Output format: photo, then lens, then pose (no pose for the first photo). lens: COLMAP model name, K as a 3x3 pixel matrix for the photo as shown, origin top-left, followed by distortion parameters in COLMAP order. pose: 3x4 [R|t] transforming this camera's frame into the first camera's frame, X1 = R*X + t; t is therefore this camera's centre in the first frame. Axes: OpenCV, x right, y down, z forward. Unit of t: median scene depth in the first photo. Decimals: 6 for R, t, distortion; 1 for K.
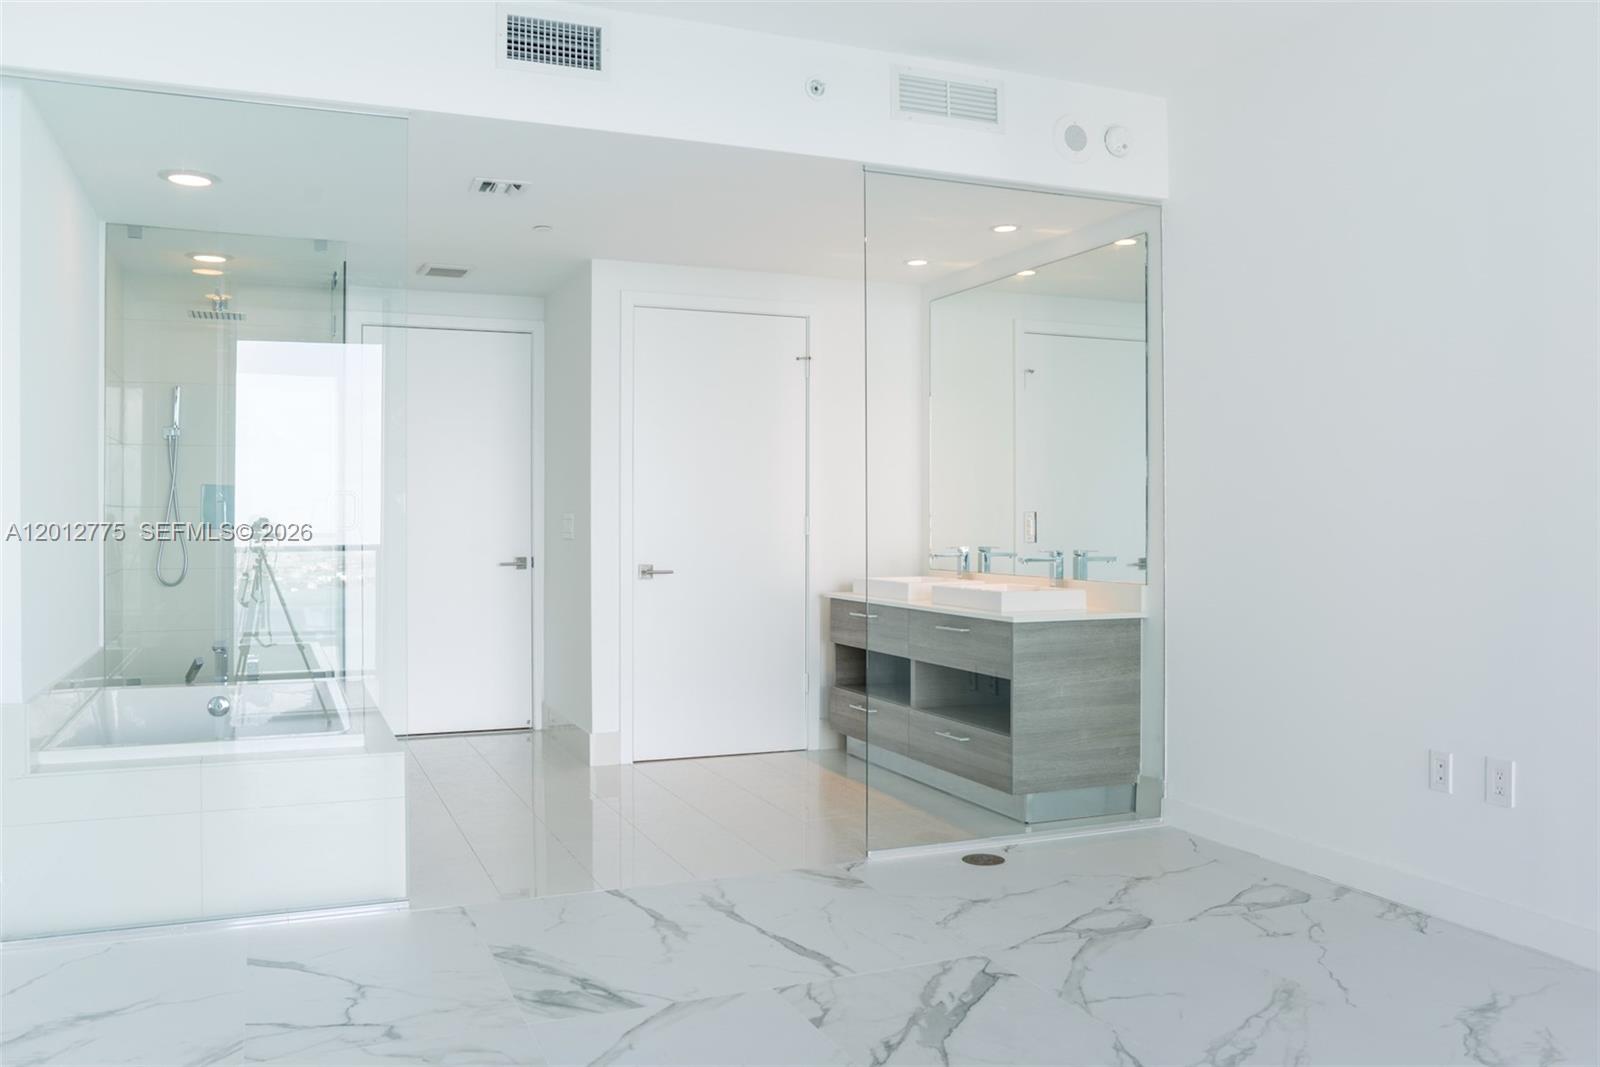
lens RADIAL K [[1307.8, 0, 793.8], [0, 1307.8, 534.8], [0, 0, 1]] dist [-0.077087, 0.068359]
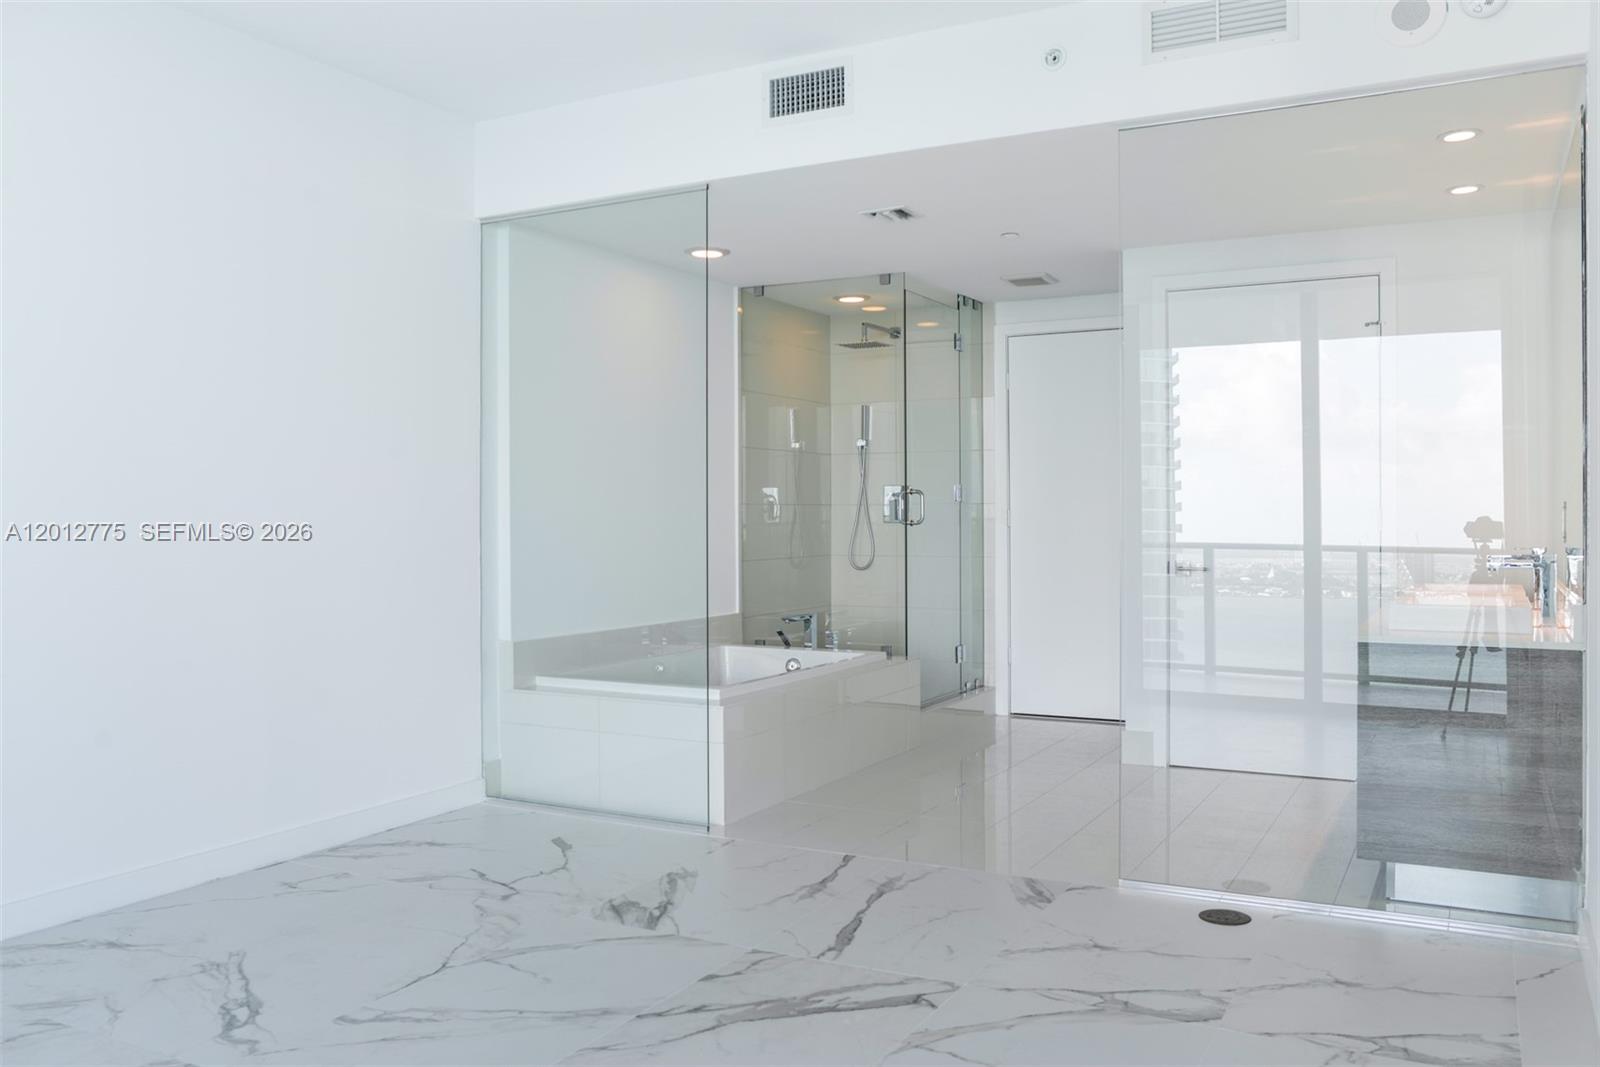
lens RADIAL K [[1307.8, 0, 793.8], [0, 1307.8, 534.8], [0, 0, 1]] dist [-0.077087, 0.068359]
pose [[0.617098, 0.008679, -0.786839, 0.749145], [-0.003688, 0.999960, 0.008138, -0.004641], [0.786878, -0.002120, 0.617105, 0.313074]]
